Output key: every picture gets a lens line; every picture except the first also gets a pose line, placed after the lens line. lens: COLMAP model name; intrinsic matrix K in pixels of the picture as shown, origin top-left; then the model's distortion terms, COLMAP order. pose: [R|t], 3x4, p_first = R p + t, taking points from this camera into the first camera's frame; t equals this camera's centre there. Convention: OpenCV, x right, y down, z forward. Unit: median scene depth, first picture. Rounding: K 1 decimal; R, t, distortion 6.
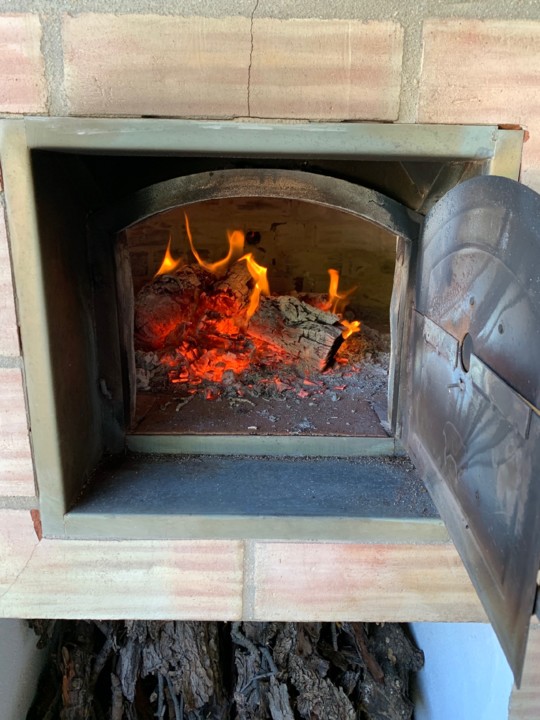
lens RADIAL K [[518.2, 0, 270.0], [0, 518.2, 360.0], [0, 0, 1]] dist [-0.001114, 0.000068]
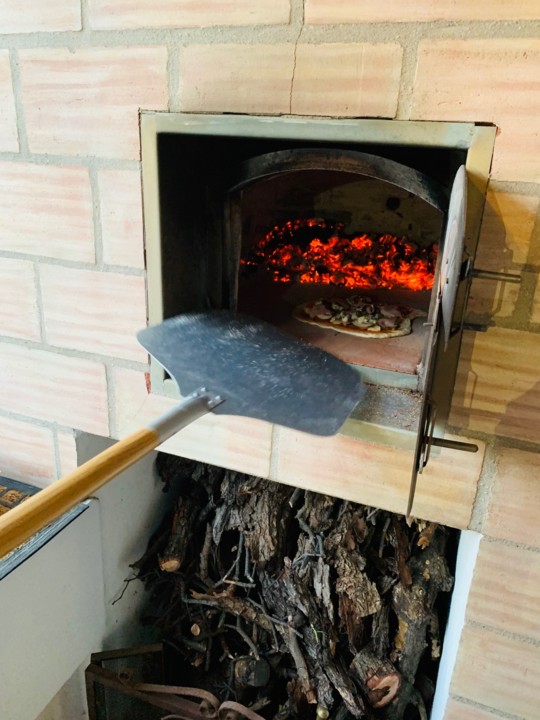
lens RADIAL K [[516.8, 0, 299.0], [0, 516.8, 363.3], [0, 0, 1]] dist [0.002411, -0.000022]
pose [[0.938718, 0.158615, -0.306021, 0.412406], [-0.137002, 0.986382, 0.091002, 0.058559], [0.316288, -0.043500, 0.947665, -0.291800]]
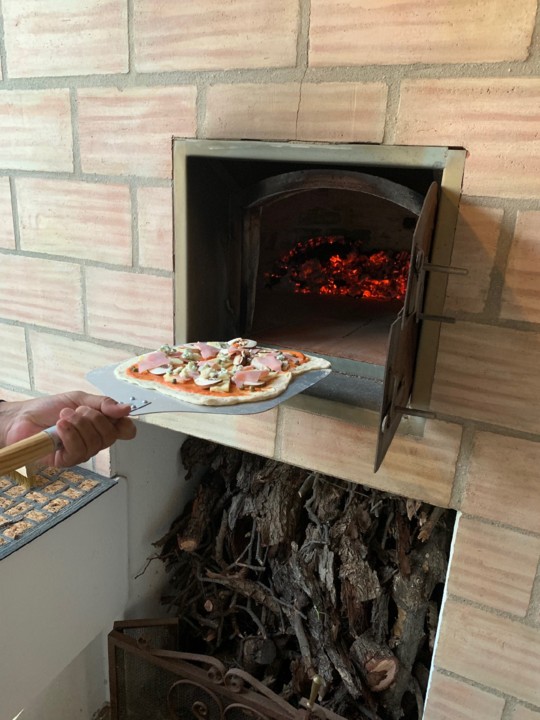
lens RADIAL K [[516.8, 0, 299.0], [0, 516.8, 363.3], [0, 0, 1]] dist [0.002411, -0.000022]
pose [[0.910833, 0.170331, -0.375994, 0.572074], [-0.160626, 0.985352, 0.057269, 0.119200], [0.380241, 0.008232, 0.924851, -0.436828]]
